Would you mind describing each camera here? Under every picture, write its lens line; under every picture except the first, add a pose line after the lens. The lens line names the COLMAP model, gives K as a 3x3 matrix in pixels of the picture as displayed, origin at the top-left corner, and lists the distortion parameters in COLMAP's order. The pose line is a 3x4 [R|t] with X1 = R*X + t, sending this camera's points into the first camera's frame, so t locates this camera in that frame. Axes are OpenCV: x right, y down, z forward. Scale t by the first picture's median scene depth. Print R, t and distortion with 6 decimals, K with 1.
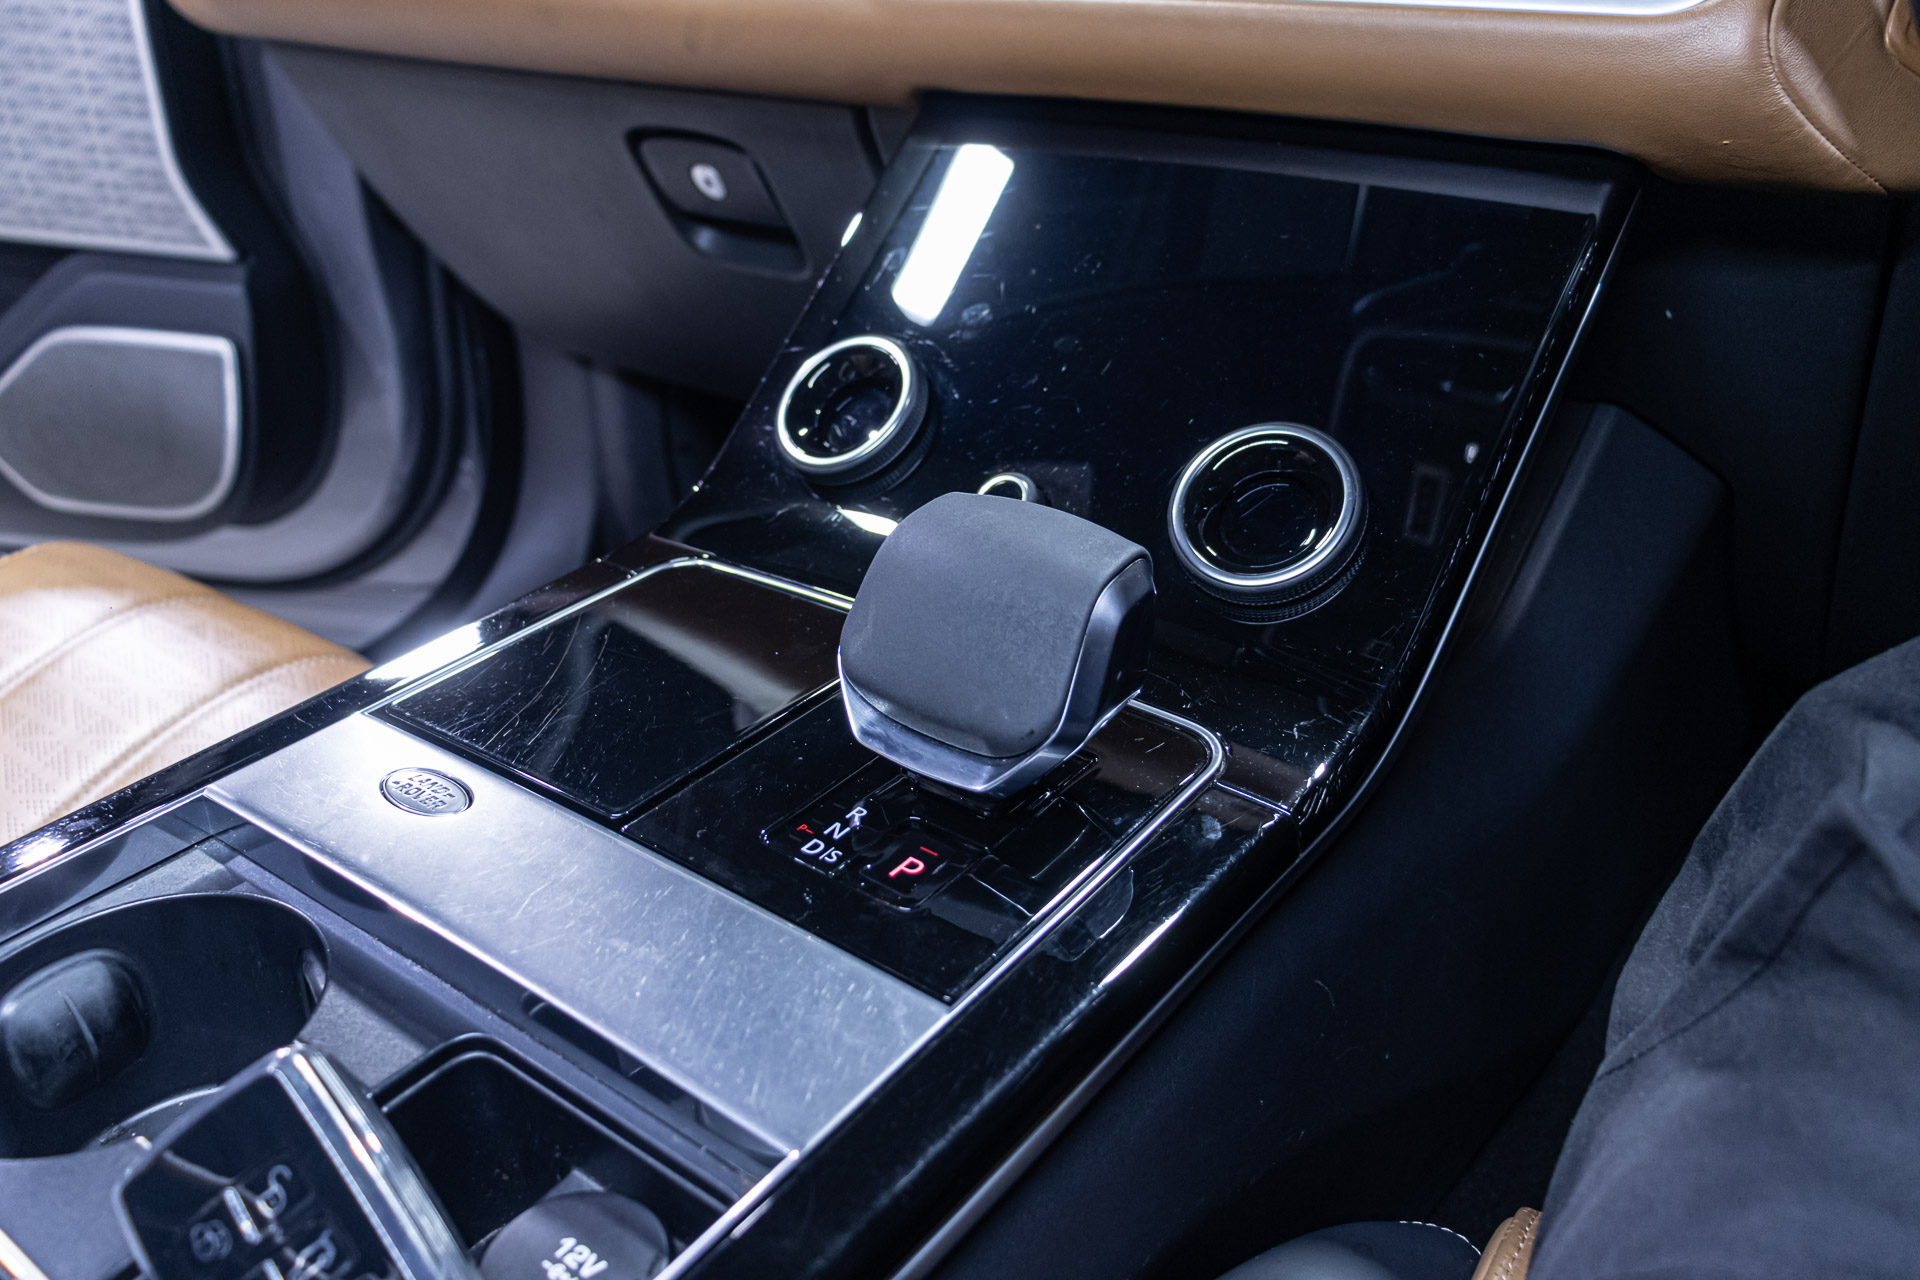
lens RADIAL K [[1538.5, 0, 960.0], [0, 1538.5, 640.0], [0, 0, 1]] dist [-0.008823, 0.033320]
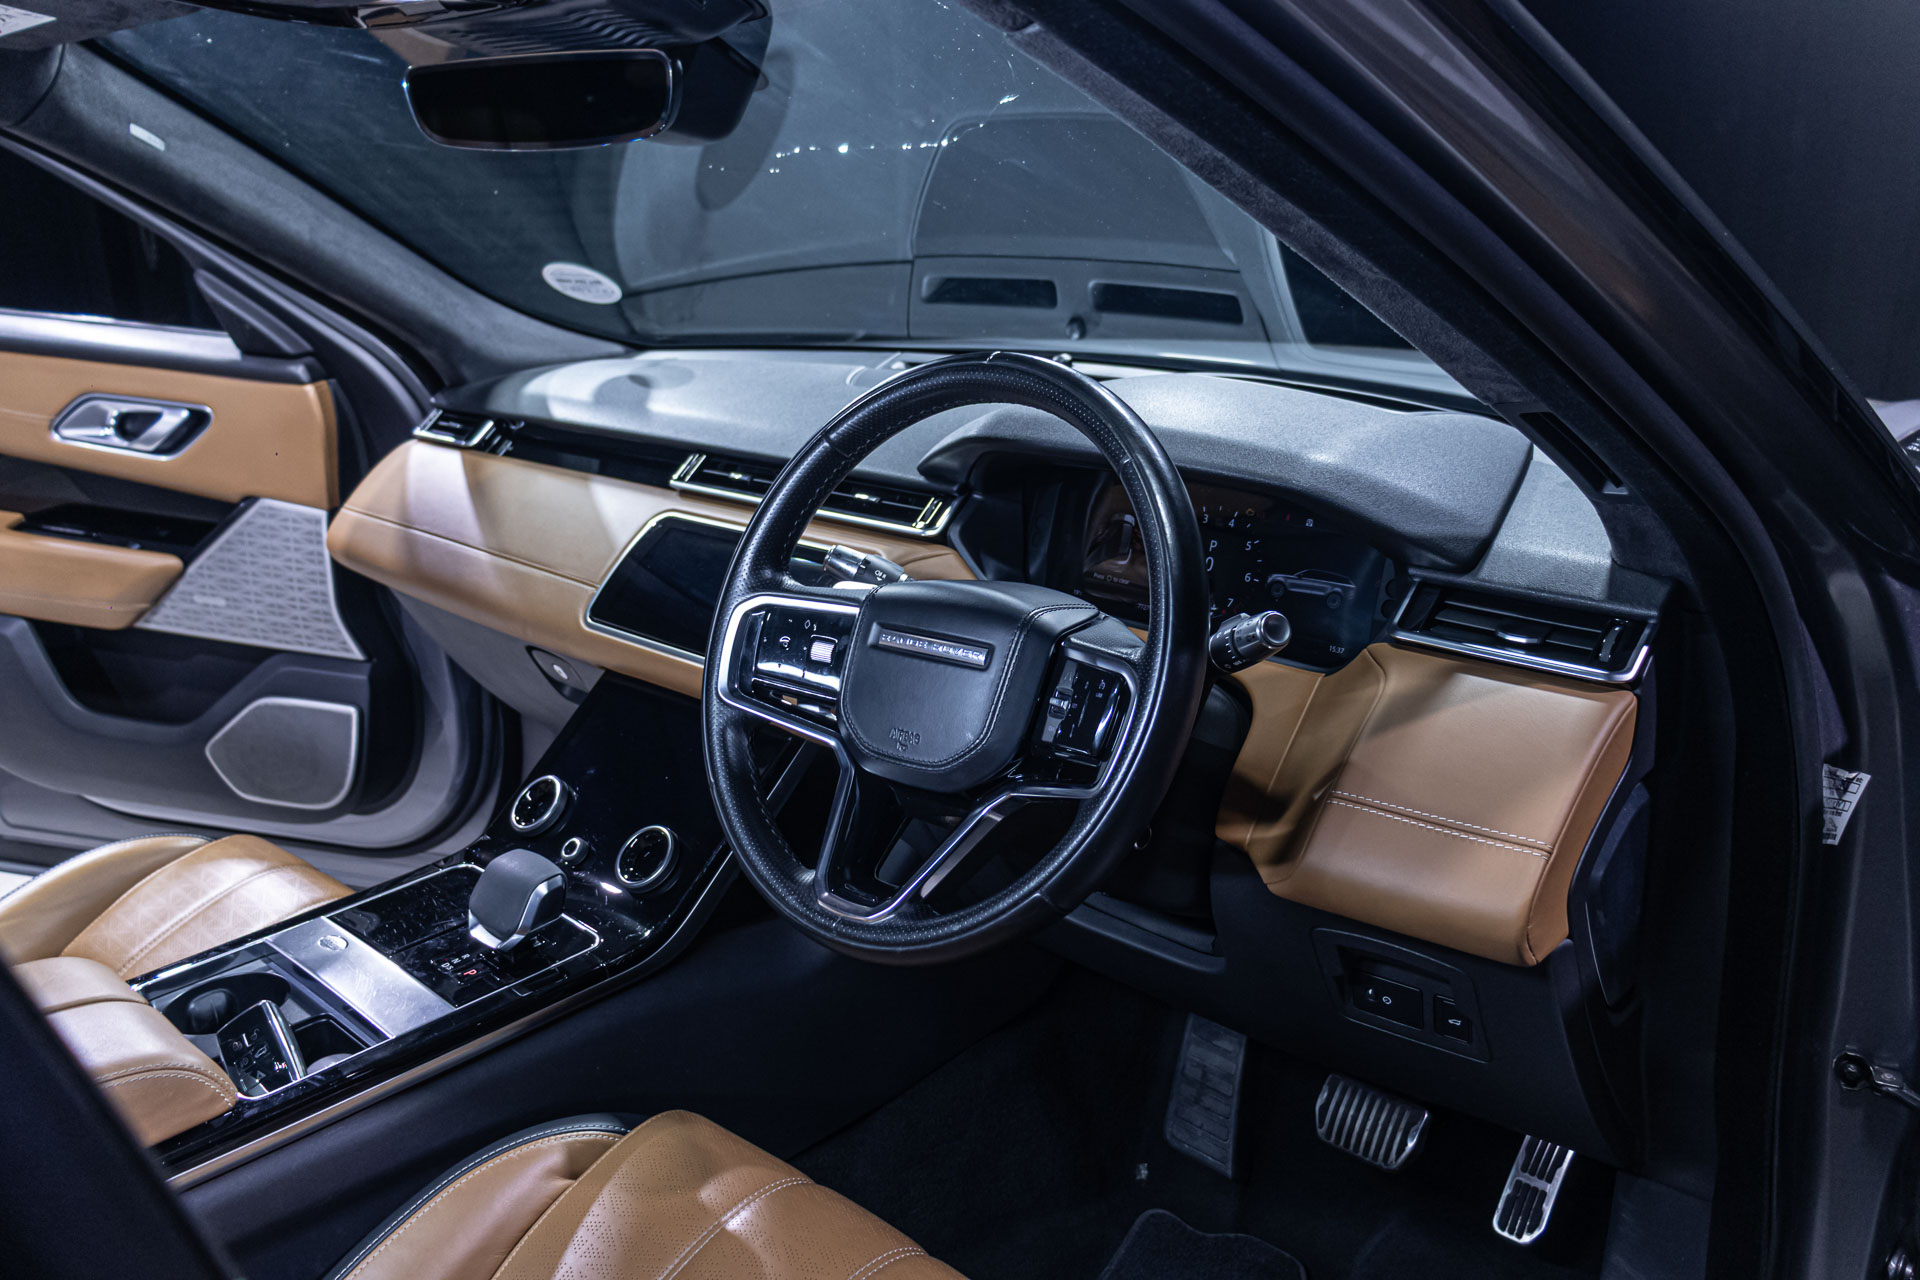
lens RADIAL K [[1538.5, 0, 960.0], [0, 1538.5, 640.0], [0, 0, 1]] dist [-0.008823, 0.033320]
pose [[0.993372, 0.027987, -0.111486, 0.699024], [-0.047199, 0.983681, -0.173622, -0.010839], [0.104808, 0.177733, 0.978482, -1.126929]]
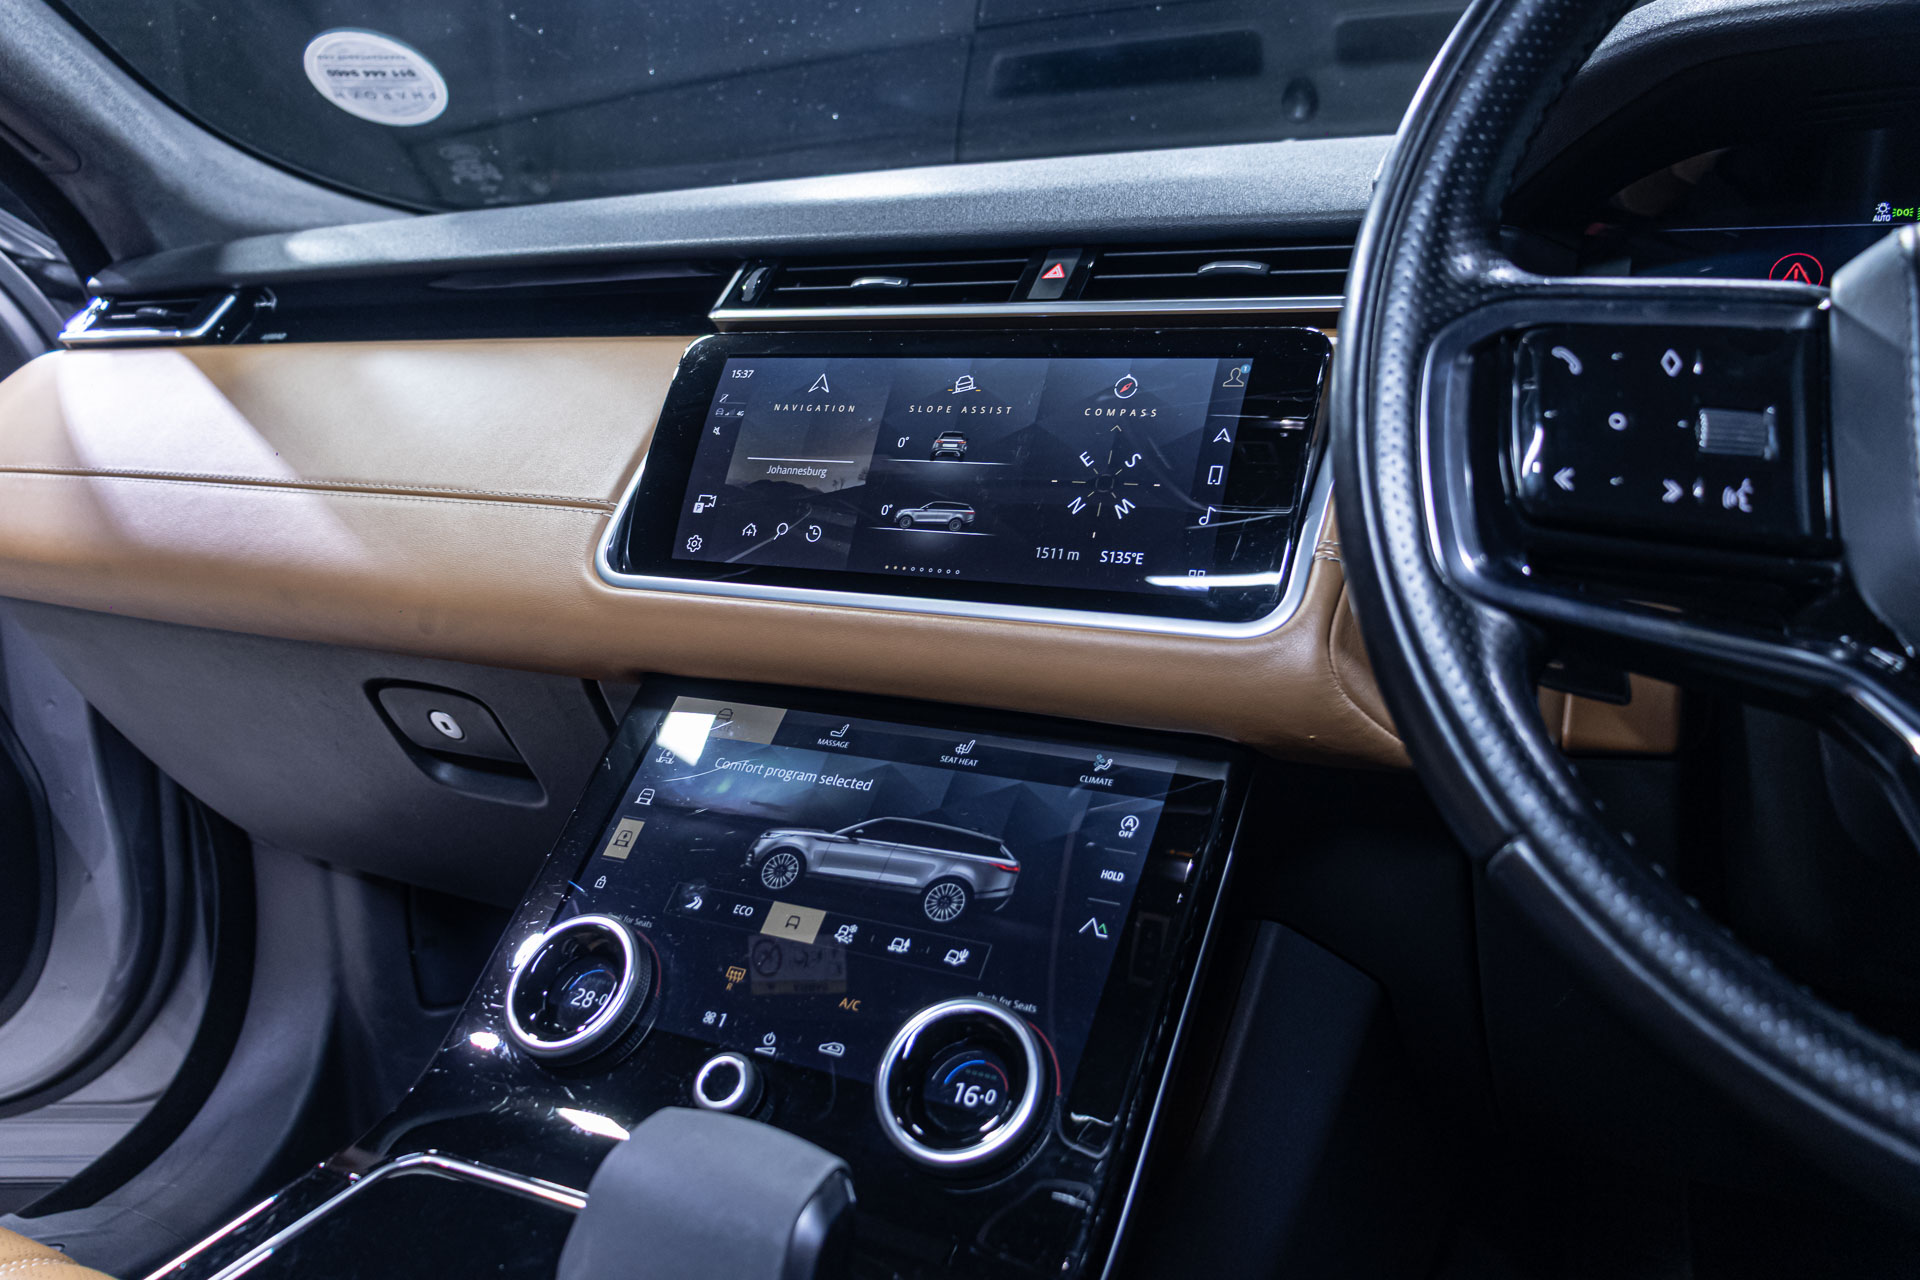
lens RADIAL K [[1538.5, 0, 960.0], [0, 1538.5, 640.0], [0, 0, 1]] dist [-0.008823, 0.033320]
pose [[0.987075, -0.044277, 0.154020, 0.028241], [0.081703, 0.965830, -0.245962, -0.078016], [-0.137867, 0.255367, 0.956964, -0.081383]]
